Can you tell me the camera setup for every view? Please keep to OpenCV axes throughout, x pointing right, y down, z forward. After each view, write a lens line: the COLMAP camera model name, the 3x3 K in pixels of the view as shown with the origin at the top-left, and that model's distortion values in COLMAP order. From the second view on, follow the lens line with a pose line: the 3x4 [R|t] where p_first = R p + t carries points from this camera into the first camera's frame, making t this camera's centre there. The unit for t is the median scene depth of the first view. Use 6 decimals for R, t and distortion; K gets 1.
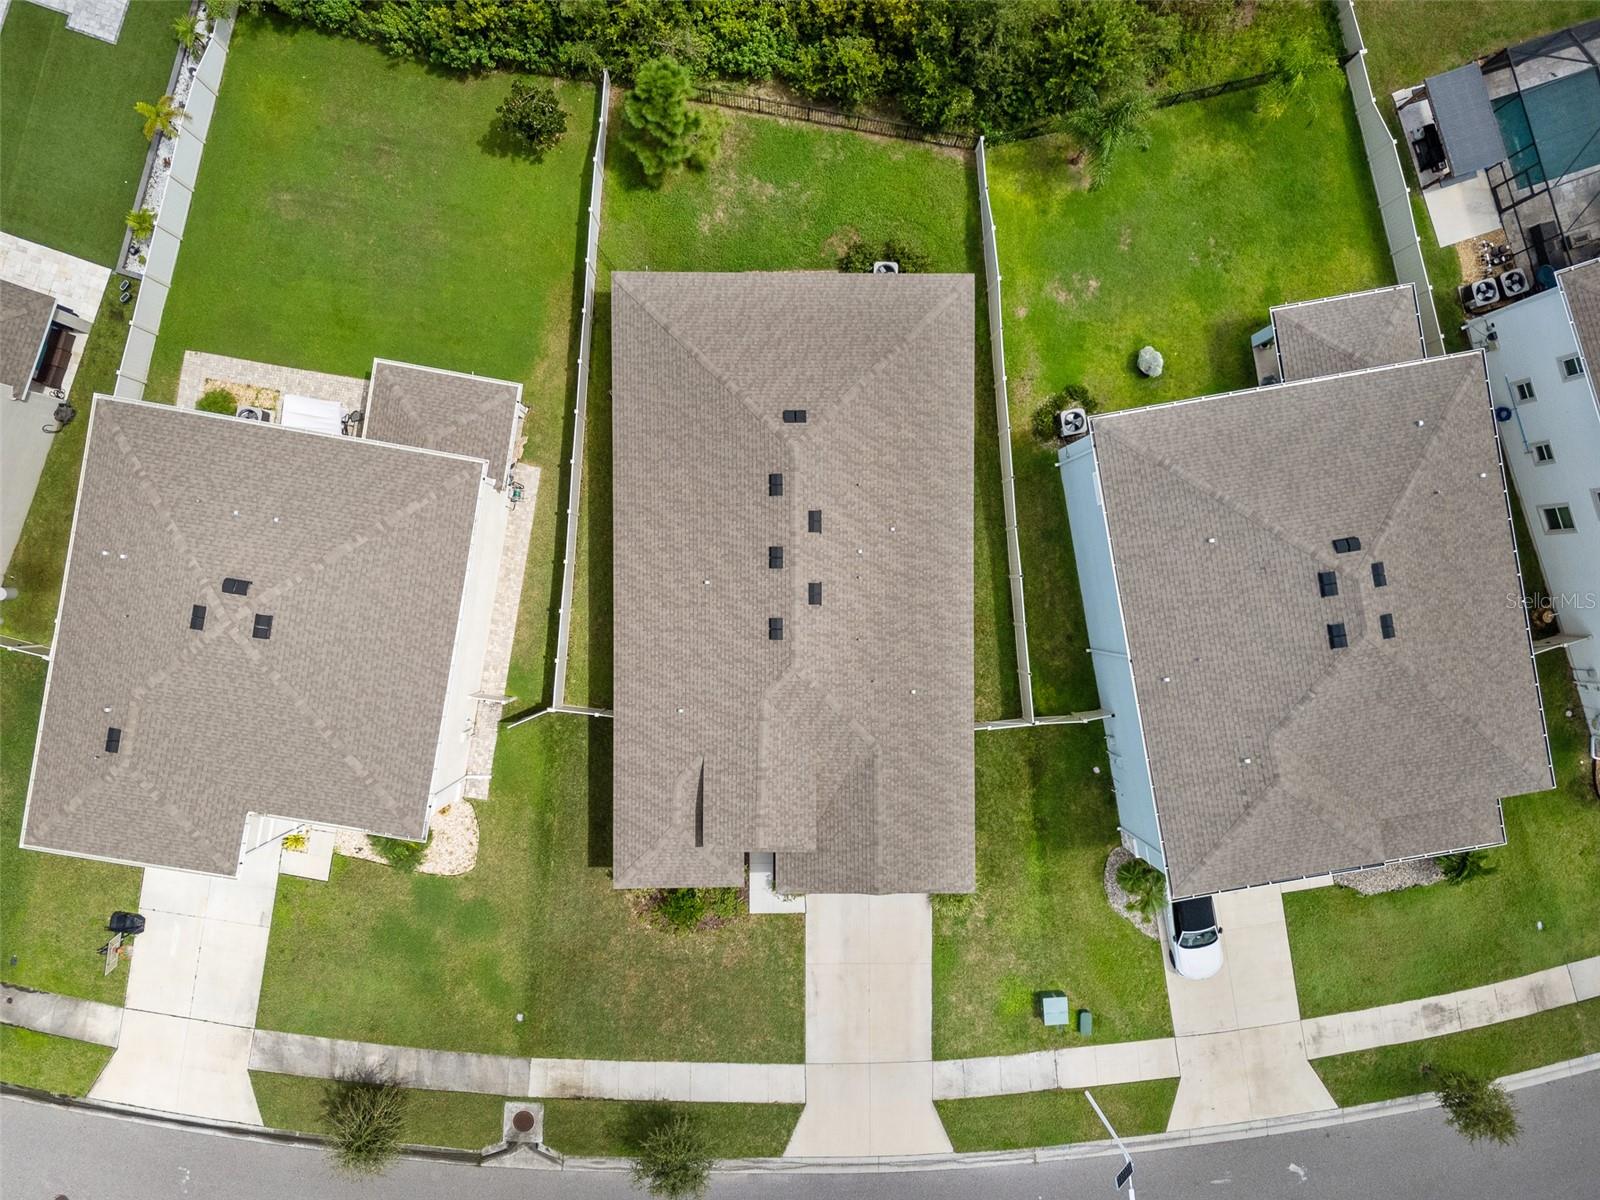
lens RADIAL K [[1176.3, 0, 801.2], [0, 1176.3, 597.8], [0, 0, 1]] dist [0.065704, -0.052203]
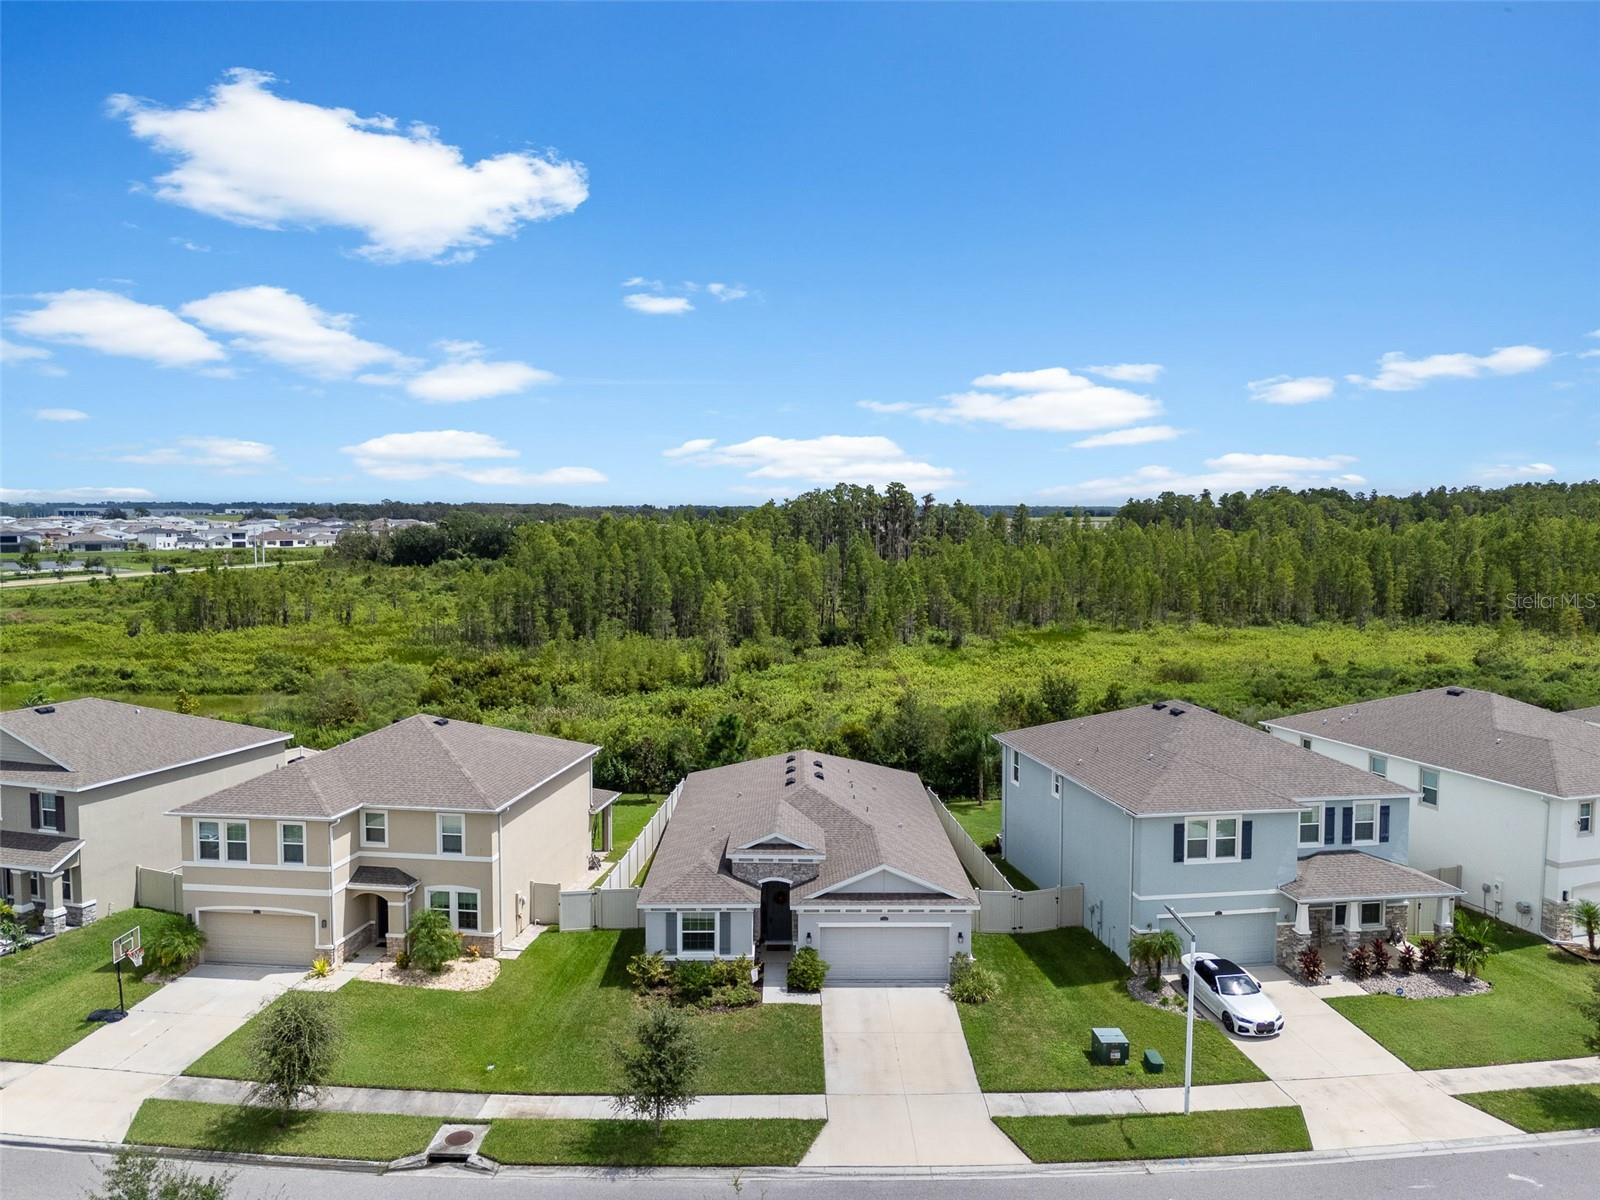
lens RADIAL K [[1176.3, 0, 801.2], [0, 1176.3, 597.8], [0, 0, 1]] dist [0.065704, -0.052203]
pose [[0.999724, -0.023387, 0.002440, -0.007268], [0.004209, 0.075894, -0.997107, 1.175634], [0.023134, 0.996842, 0.075971, 0.598650]]
